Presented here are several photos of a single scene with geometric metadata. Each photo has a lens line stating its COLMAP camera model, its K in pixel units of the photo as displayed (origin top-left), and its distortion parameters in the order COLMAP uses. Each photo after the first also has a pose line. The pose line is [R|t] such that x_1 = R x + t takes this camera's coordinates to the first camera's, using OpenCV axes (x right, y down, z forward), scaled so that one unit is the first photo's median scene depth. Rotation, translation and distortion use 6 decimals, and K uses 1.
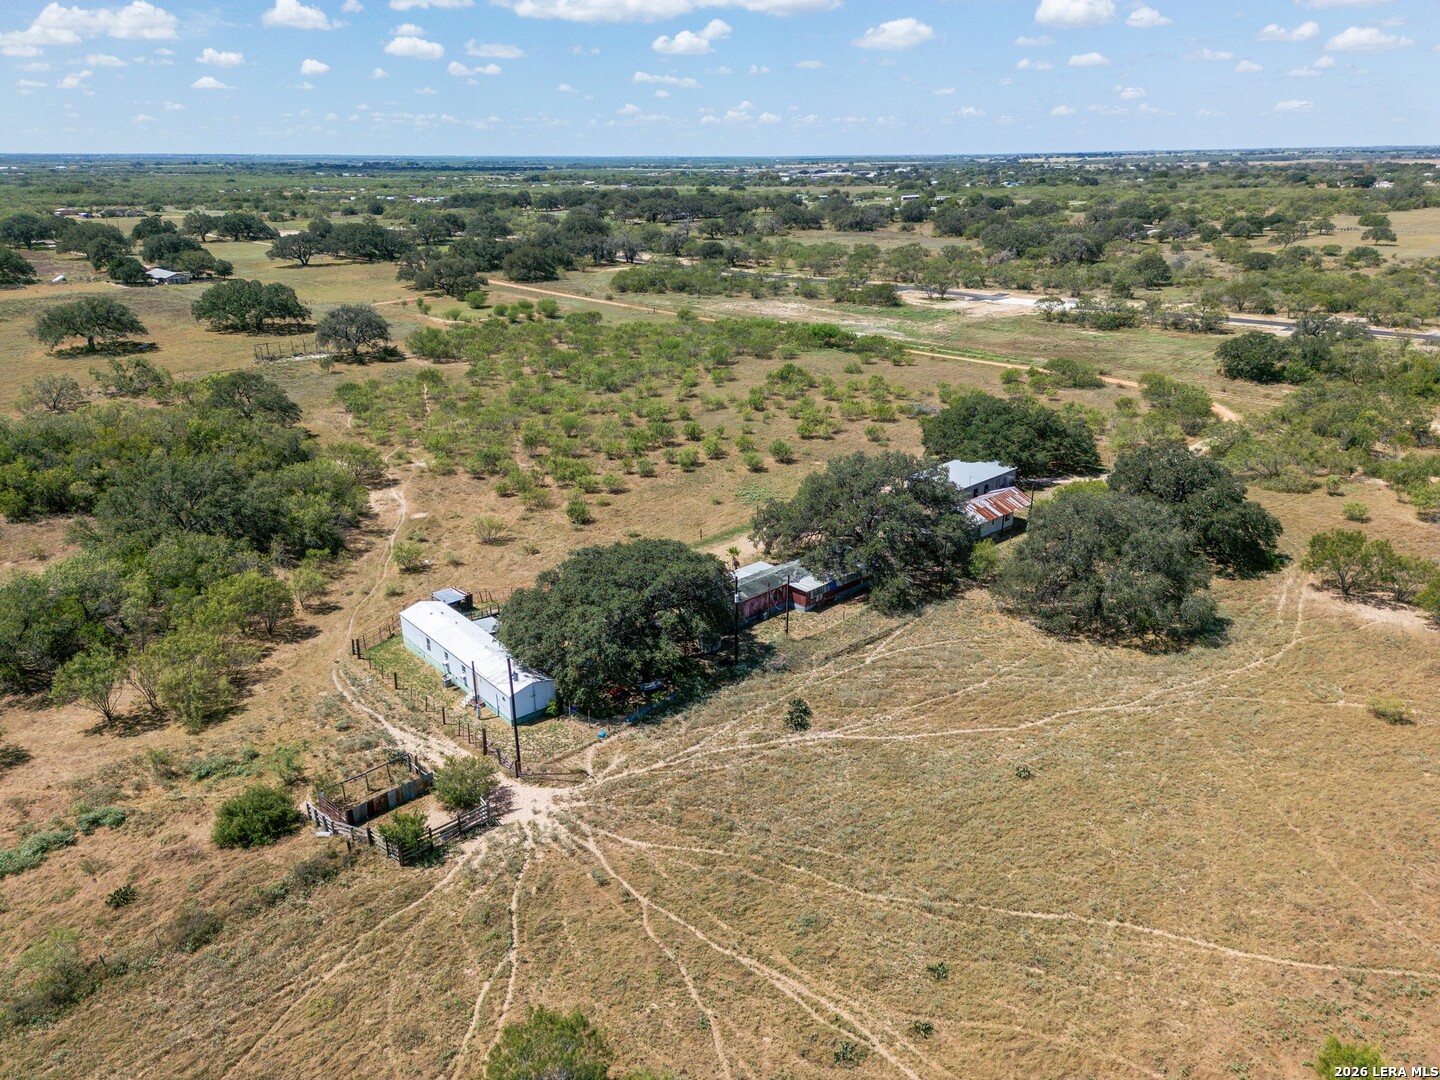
lens RADIAL K [[1008.1, 0, 720.7], [0, 1008.1, 542.4], [0, 0, 1]] dist [0.075802, -0.050488]
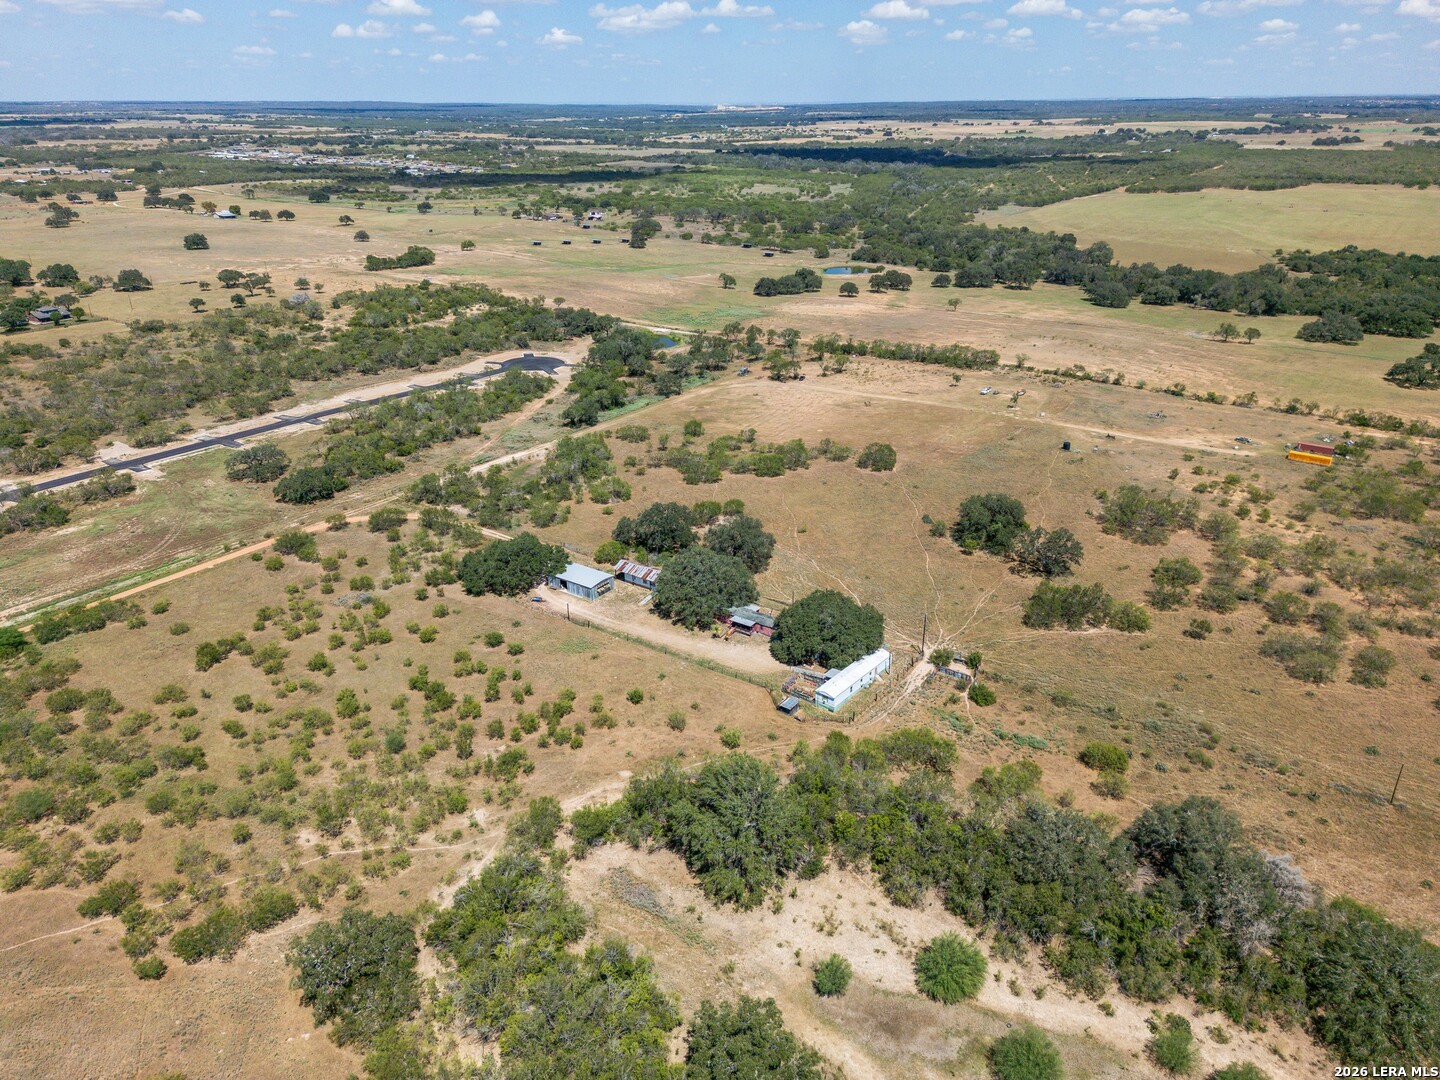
lens RADIAL K [[1008.1, 0, 715.7], [0, 1008.1, 543.0], [0, 0, 1]] dist [0.075802, -0.050488]
pose [[-0.184821, -0.385617, 0.903959, -1.528481], [0.356458, 0.830866, 0.427317, -0.871714], [-0.915849, 0.401200, -0.016105, 0.885917]]
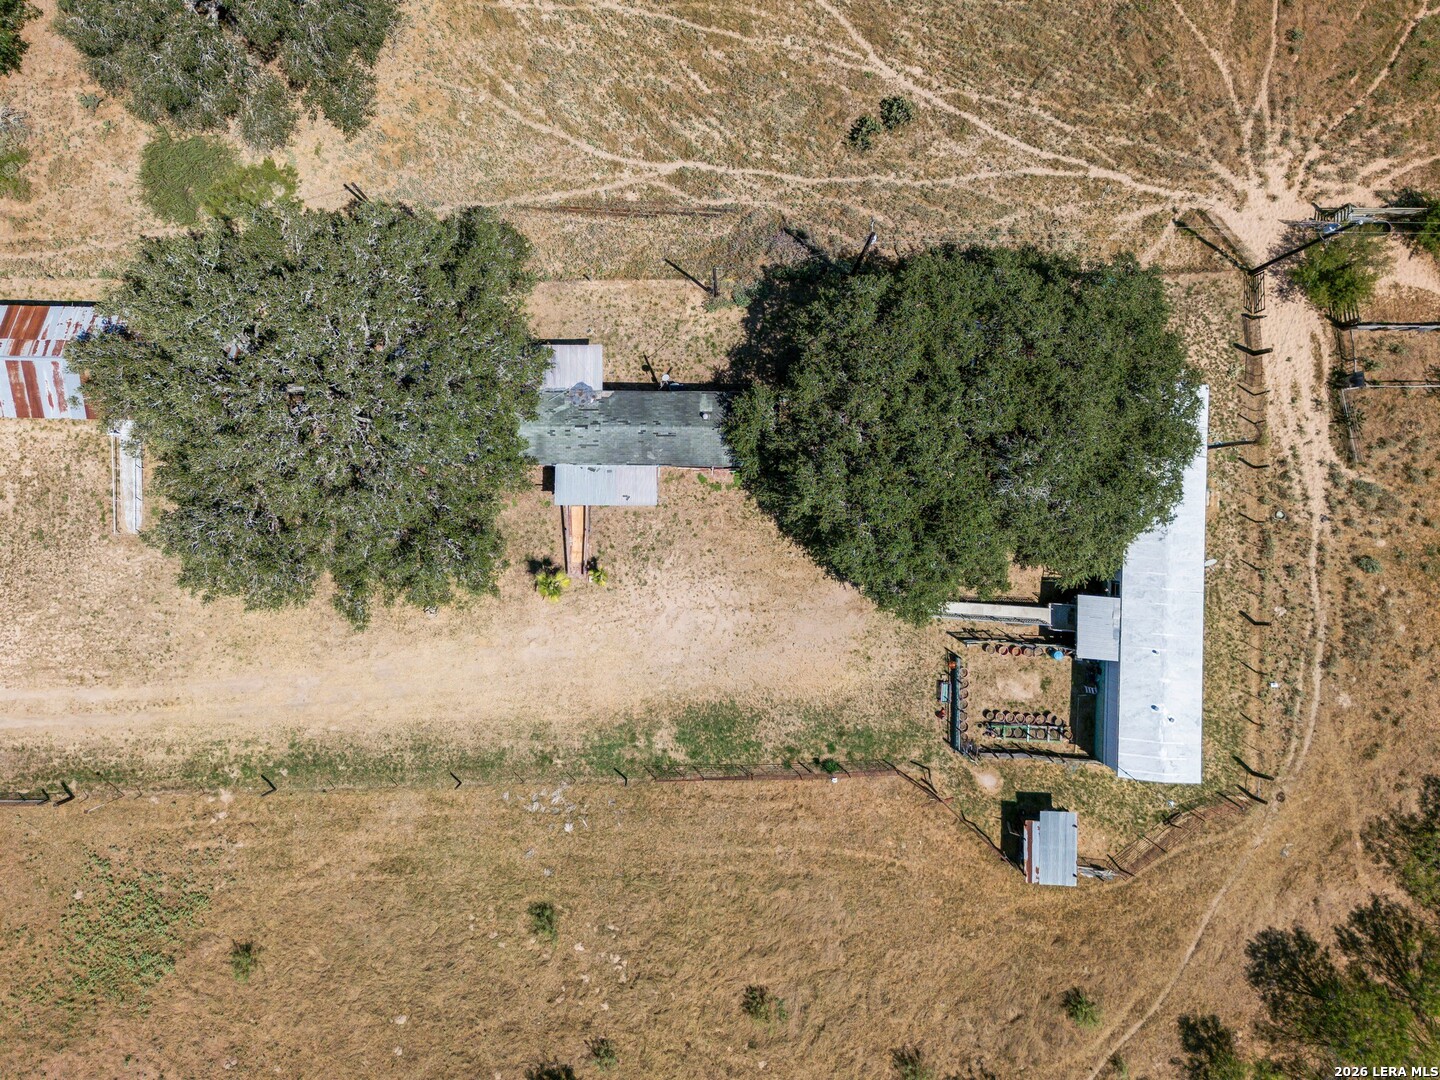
lens RADIAL K [[1008.1, 0, 718.1], [0, 1008.1, 458.9], [0, 0, 1]] dist [0.075802, -0.050488]
pose [[-0.722830, -0.687481, 0.069900, -0.035673], [0.254724, -0.171050, 0.951765, -0.392445], [-0.642364, 0.705770, 0.298758, 0.693437]]
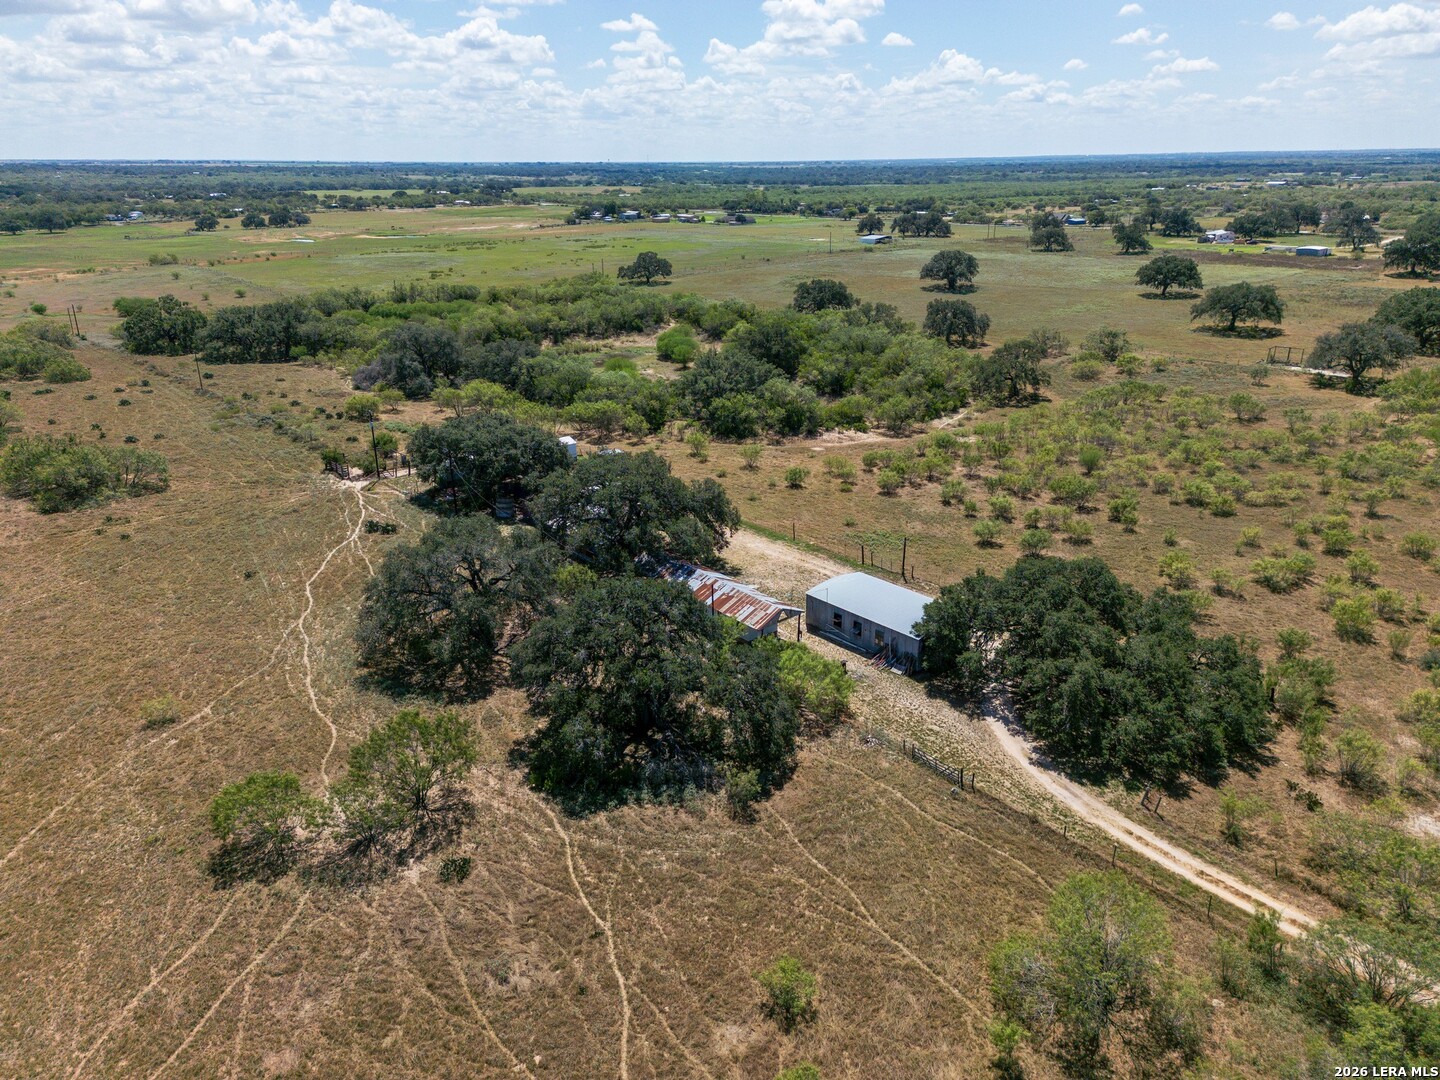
lens RADIAL K [[1008.1, 0, 716.7], [0, 1008.1, 546.7], [0, 0, 1]] dist [0.075802, -0.050488]
pose [[-0.044647, 0.361700, -0.931225, 0.999117], [-0.349579, 0.867564, 0.353734, -0.350621], [0.935842, 0.341330, 0.087709, 0.908740]]
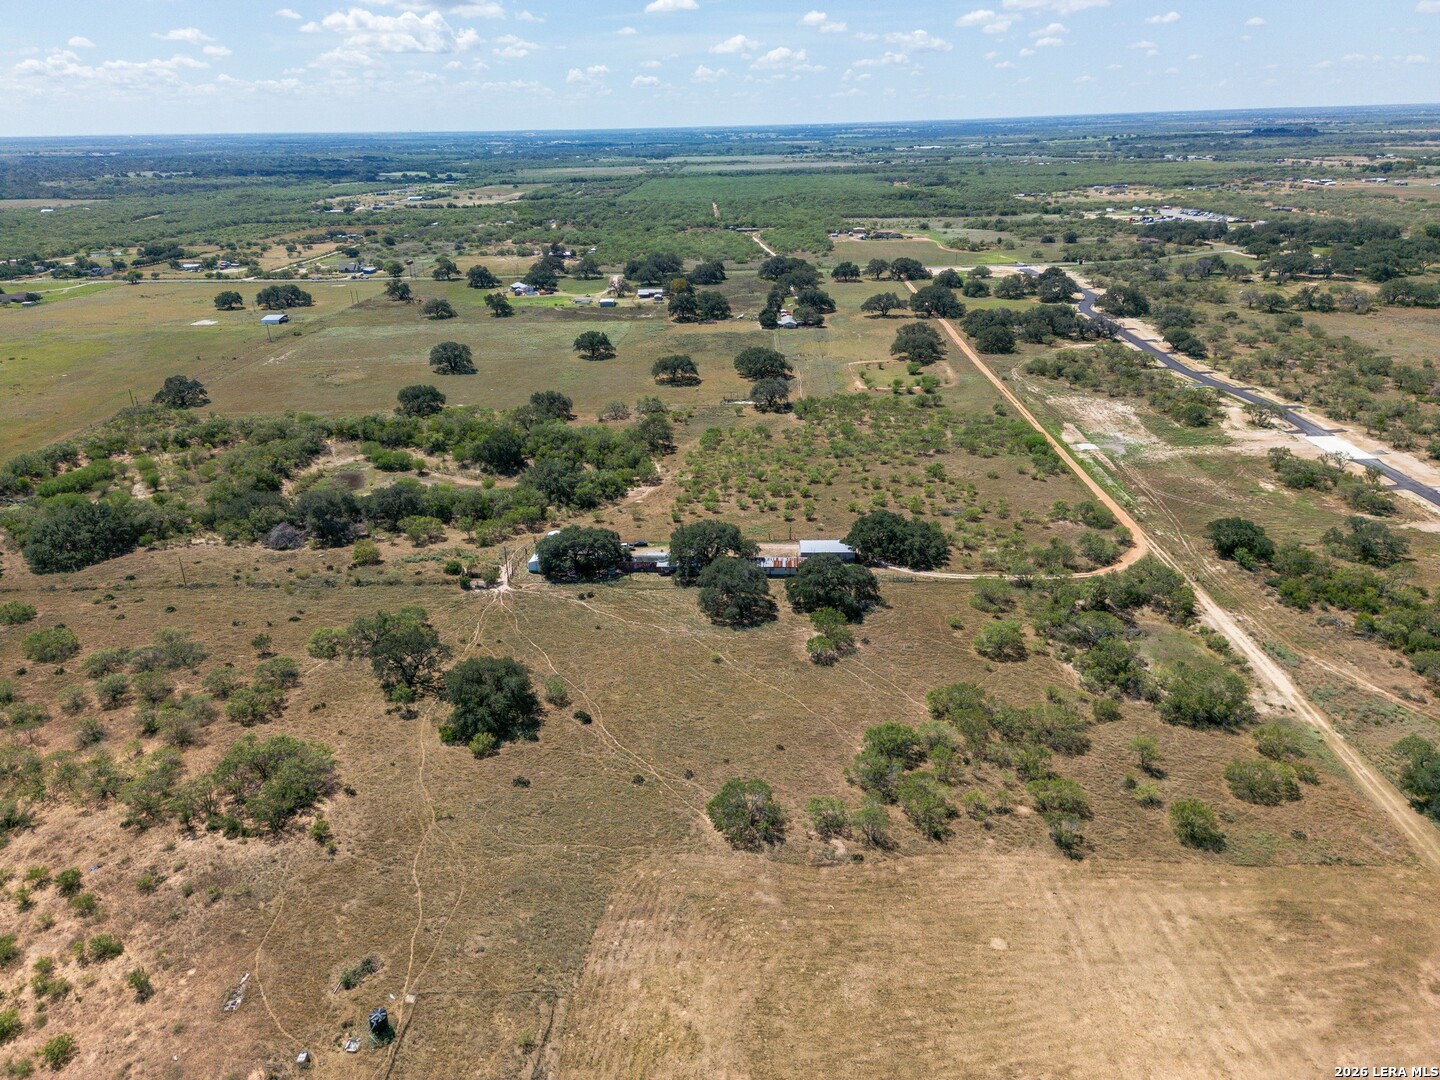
lens RADIAL K [[1008.1, 0, 719.9], [0, 1008.1, 550.3], [0, 0, 1]] dist [0.075802, -0.050488]
pose [[0.700434, 0.268214, -0.661403, 1.539138], [-0.238528, 0.961387, 0.137260, -0.310629], [0.672679, 0.061621, 0.737364, -0.629239]]
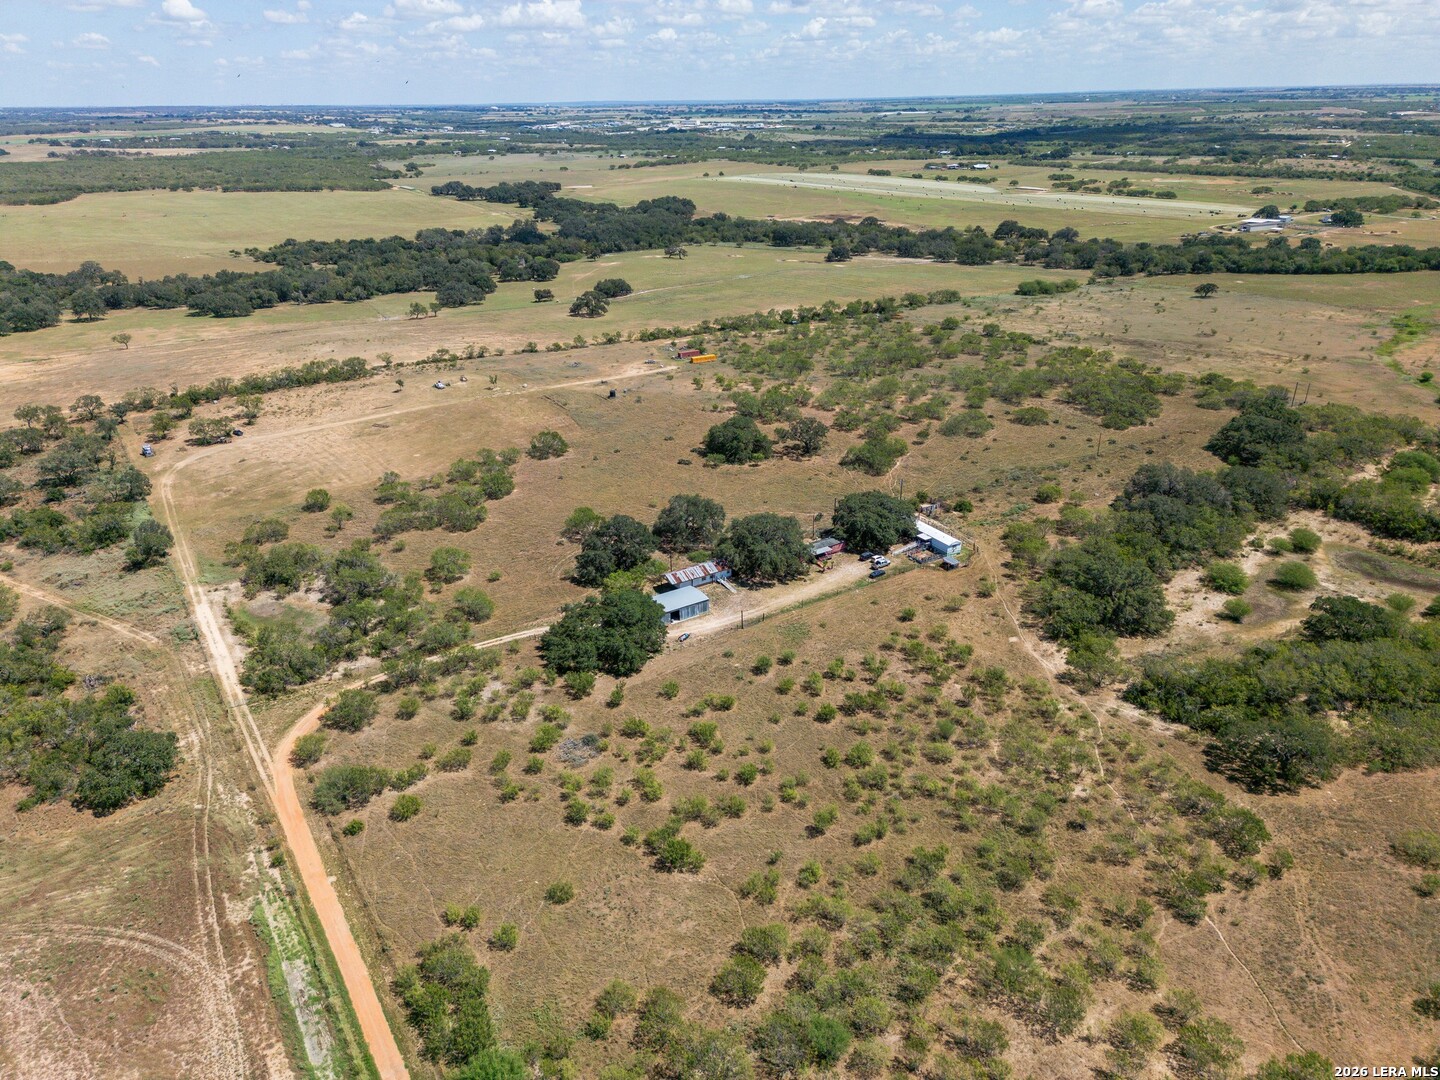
lens RADIAL K [[1008.1, 0, 719.8], [0, 1008.1, 539.0], [0, 0, 1]] dist [0.075802, -0.050488]
pose [[-0.981680, -0.056238, 0.182049, -0.142067], [0.087131, 0.717202, 0.691397, -1.410511], [-0.169449, 0.694593, -0.699162, 2.303076]]
